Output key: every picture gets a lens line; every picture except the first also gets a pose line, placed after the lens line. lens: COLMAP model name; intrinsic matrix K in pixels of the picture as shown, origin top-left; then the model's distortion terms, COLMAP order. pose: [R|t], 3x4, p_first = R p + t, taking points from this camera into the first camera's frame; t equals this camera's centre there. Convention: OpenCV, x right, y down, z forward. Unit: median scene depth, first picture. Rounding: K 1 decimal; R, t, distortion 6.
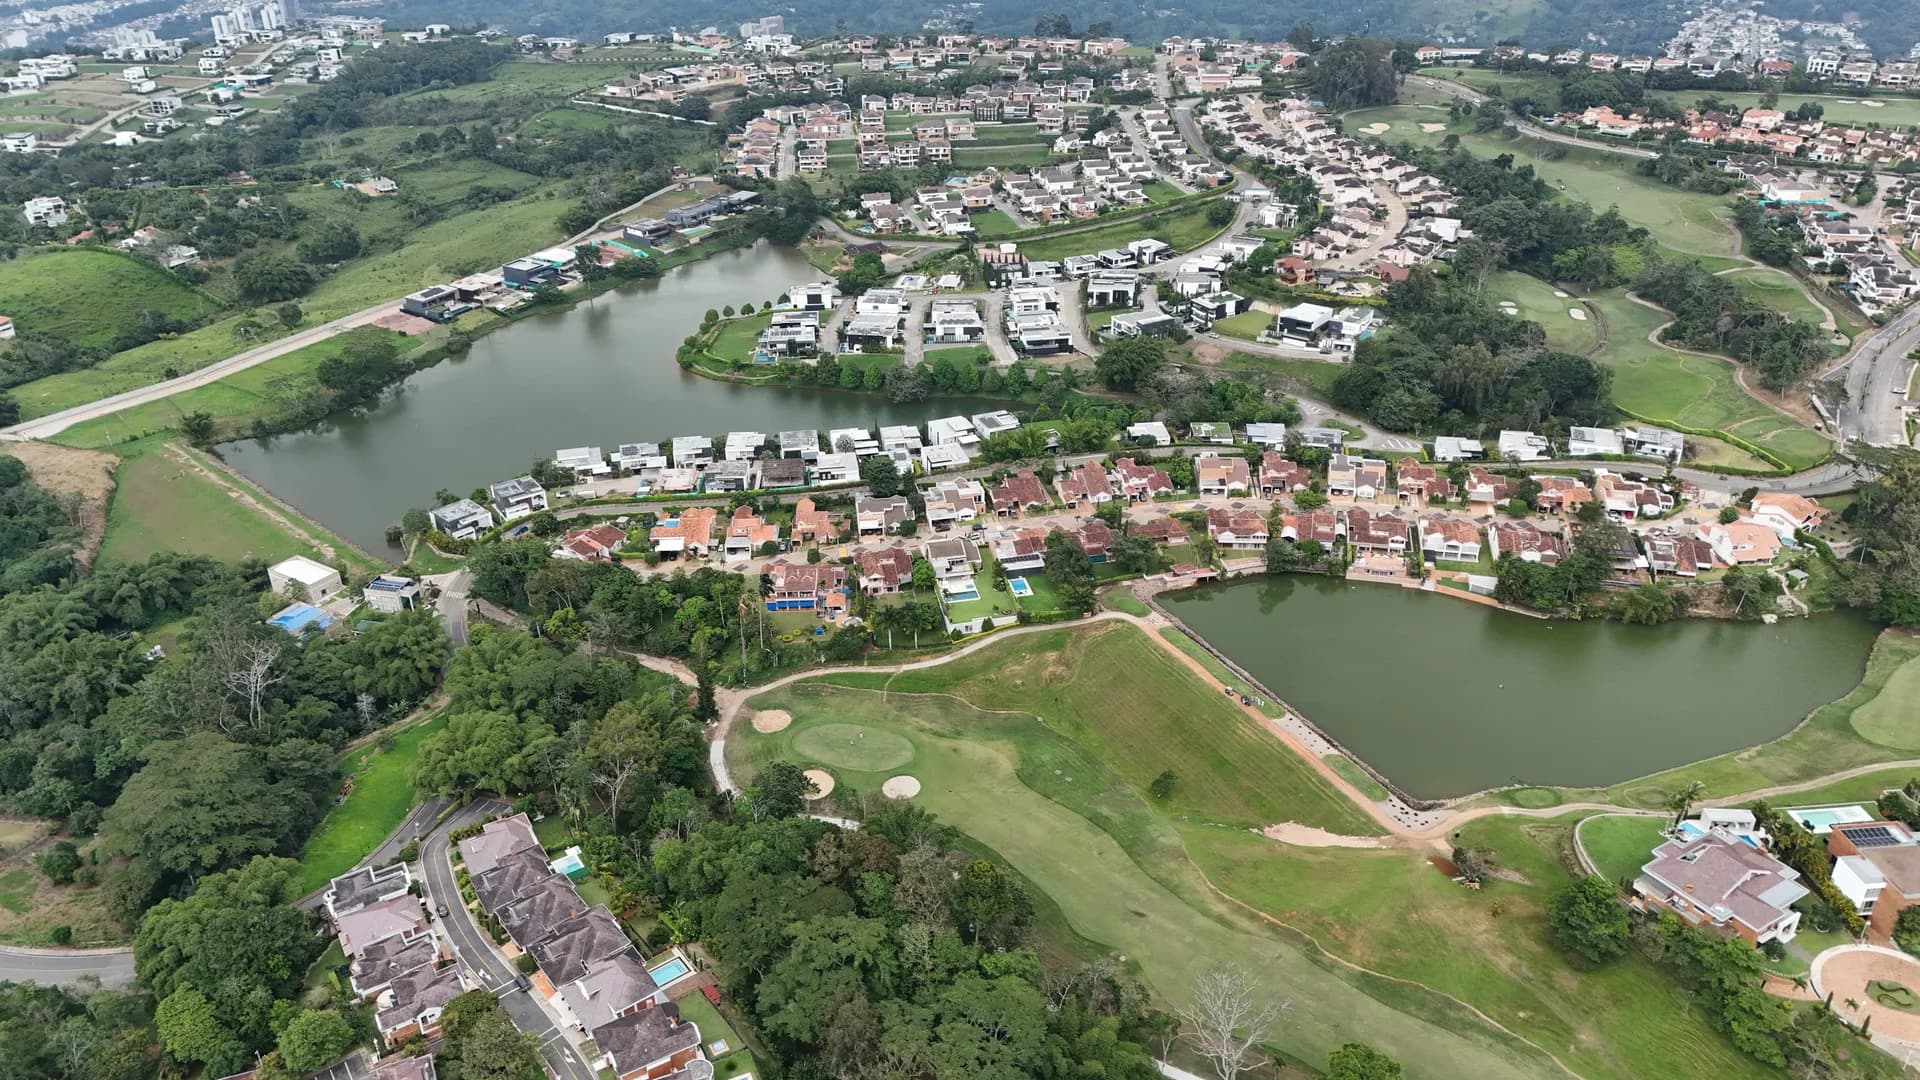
lens RADIAL K [[1410.1, 0, 959.0], [0, 1410.1, 543.9], [0, 0, 1]] dist [0.075849, -0.065715]
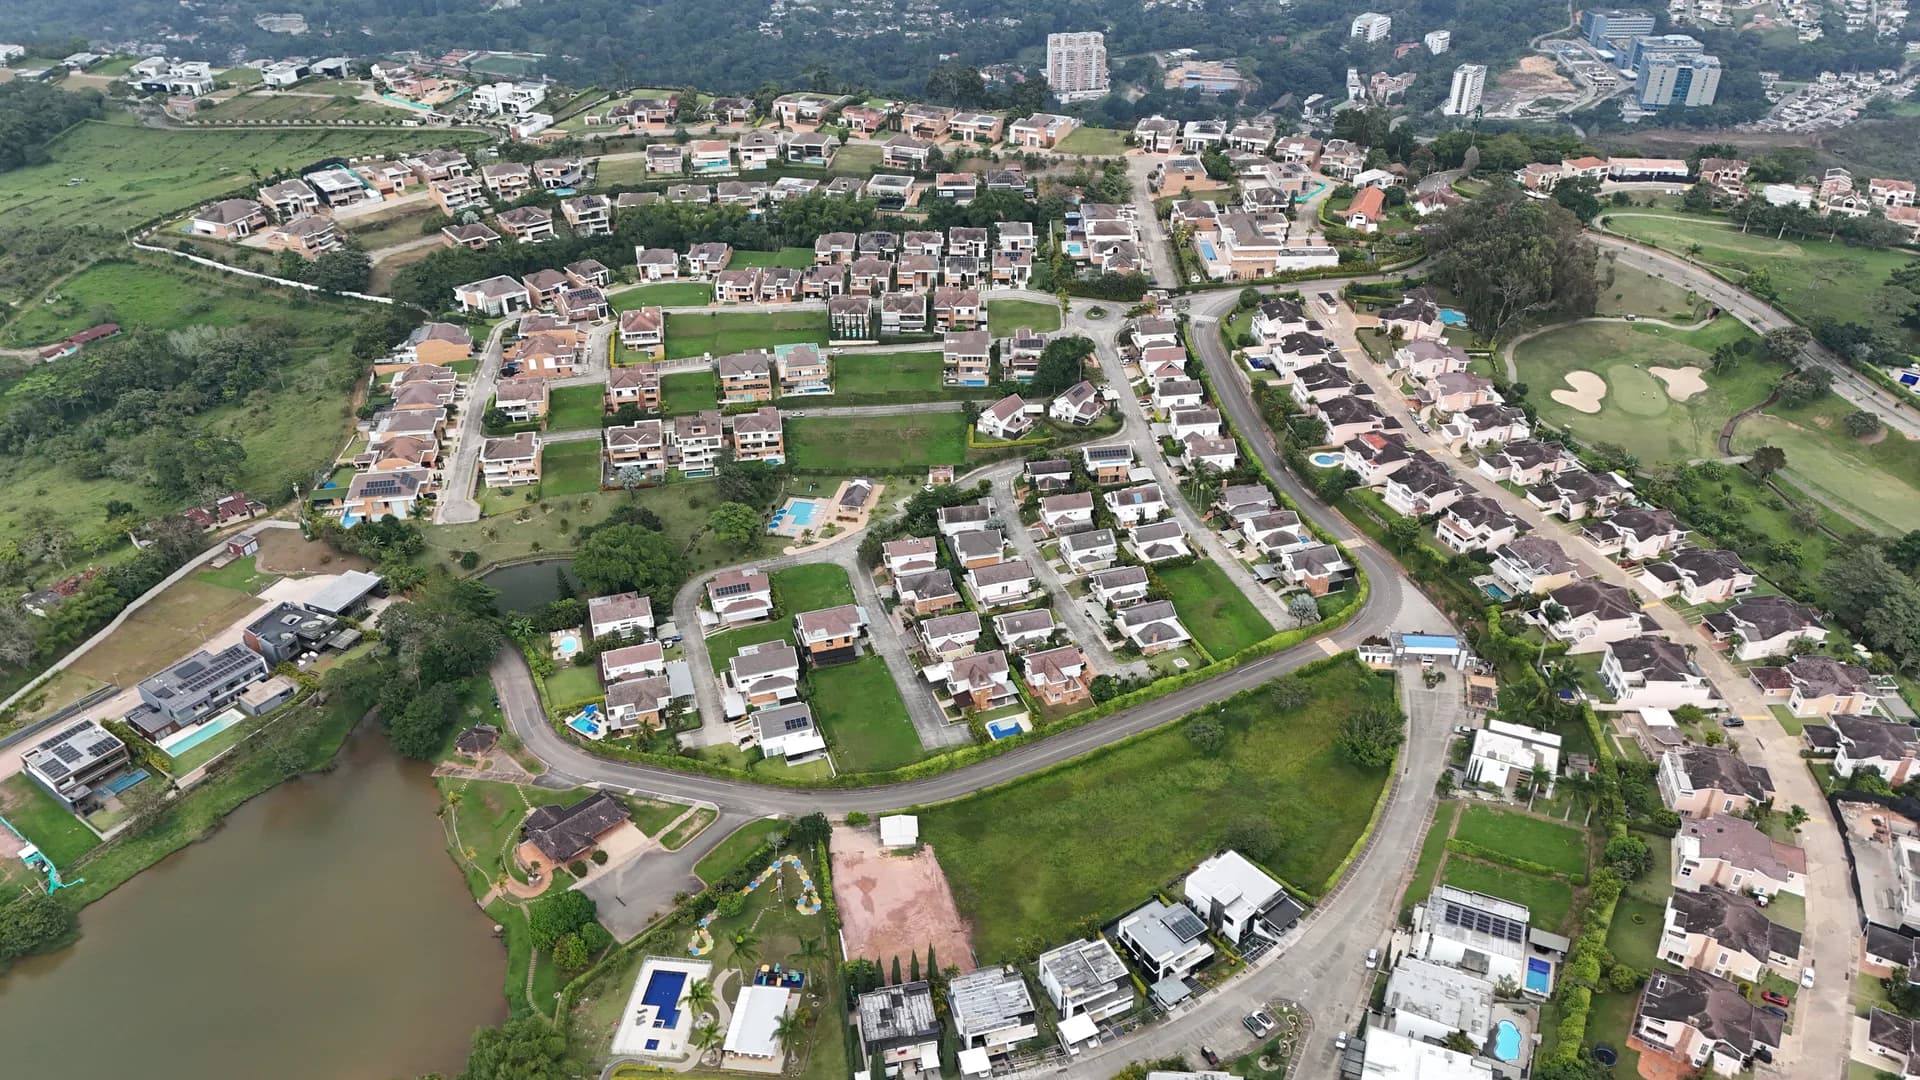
lens RADIAL K [[1410.1, 0, 960.5], [0, 1410.1, 536.7], [0, 0, 1]] dist [0.075849, -0.065715]
pose [[0.996773, -0.034126, 0.072650, 0.020460], [0.028847, 0.996950, 0.072513, -0.271008], [-0.074903, -0.070183, 0.994718, 0.464902]]
